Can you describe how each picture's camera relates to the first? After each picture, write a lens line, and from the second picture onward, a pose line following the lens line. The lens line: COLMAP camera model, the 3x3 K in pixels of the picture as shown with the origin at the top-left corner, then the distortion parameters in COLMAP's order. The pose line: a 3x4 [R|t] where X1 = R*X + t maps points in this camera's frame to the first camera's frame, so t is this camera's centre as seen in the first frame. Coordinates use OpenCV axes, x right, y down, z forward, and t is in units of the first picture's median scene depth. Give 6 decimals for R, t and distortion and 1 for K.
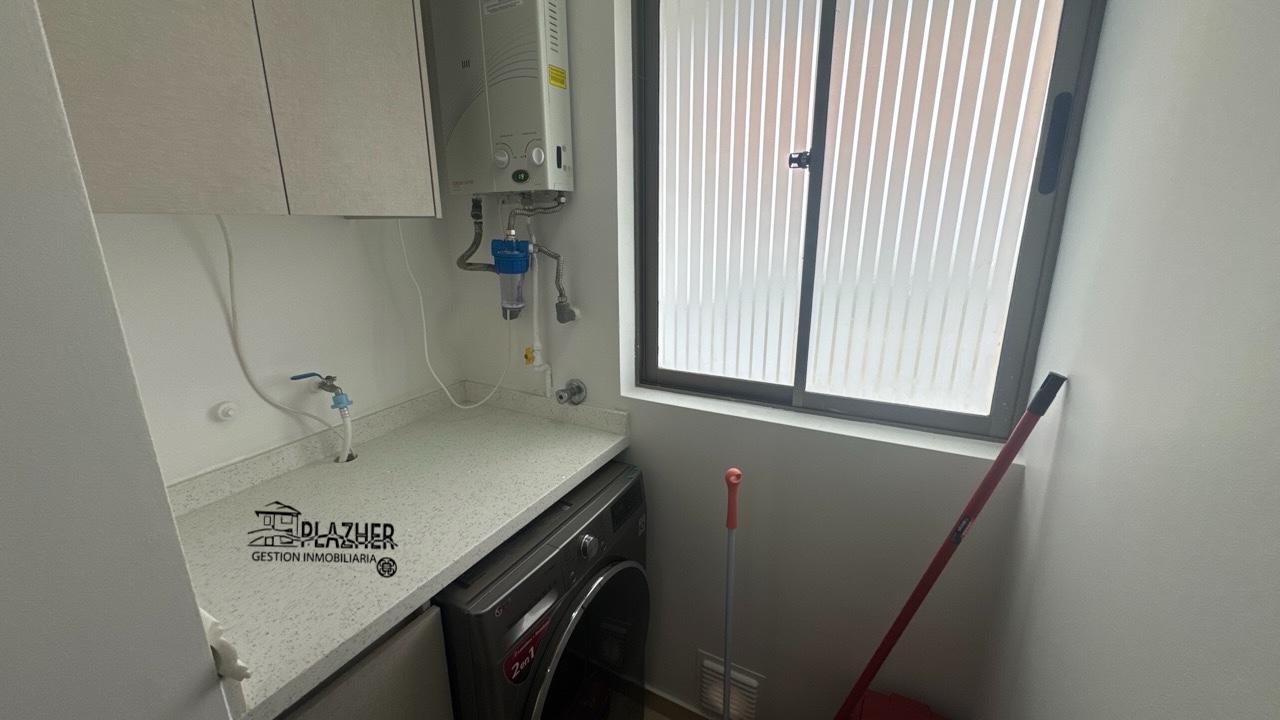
lens RADIAL K [[509.6, 0, 639.8], [0, 509.6, 359.5], [0, 0, 1]] dist [-0.004303, 0.000505]
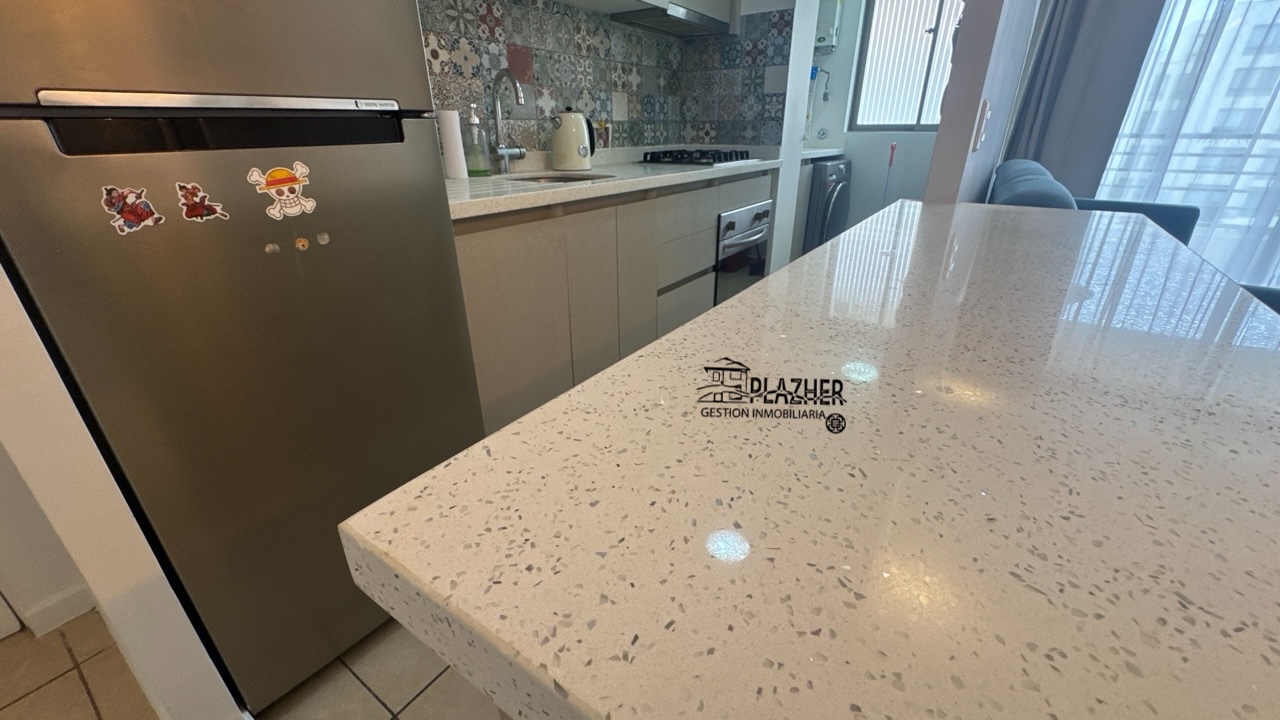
lens RADIAL K [[509.6, 0, 643.6], [0, 509.6, 358.4], [0, 0, 1]] dist [-0.004303, 0.000505]
pose [[0.993346, 0.047876, -0.104744, -0.819534], [-0.030962, 0.987030, 0.157519, 0.940067], [0.110927, -0.153228, 0.981945, -2.073647]]
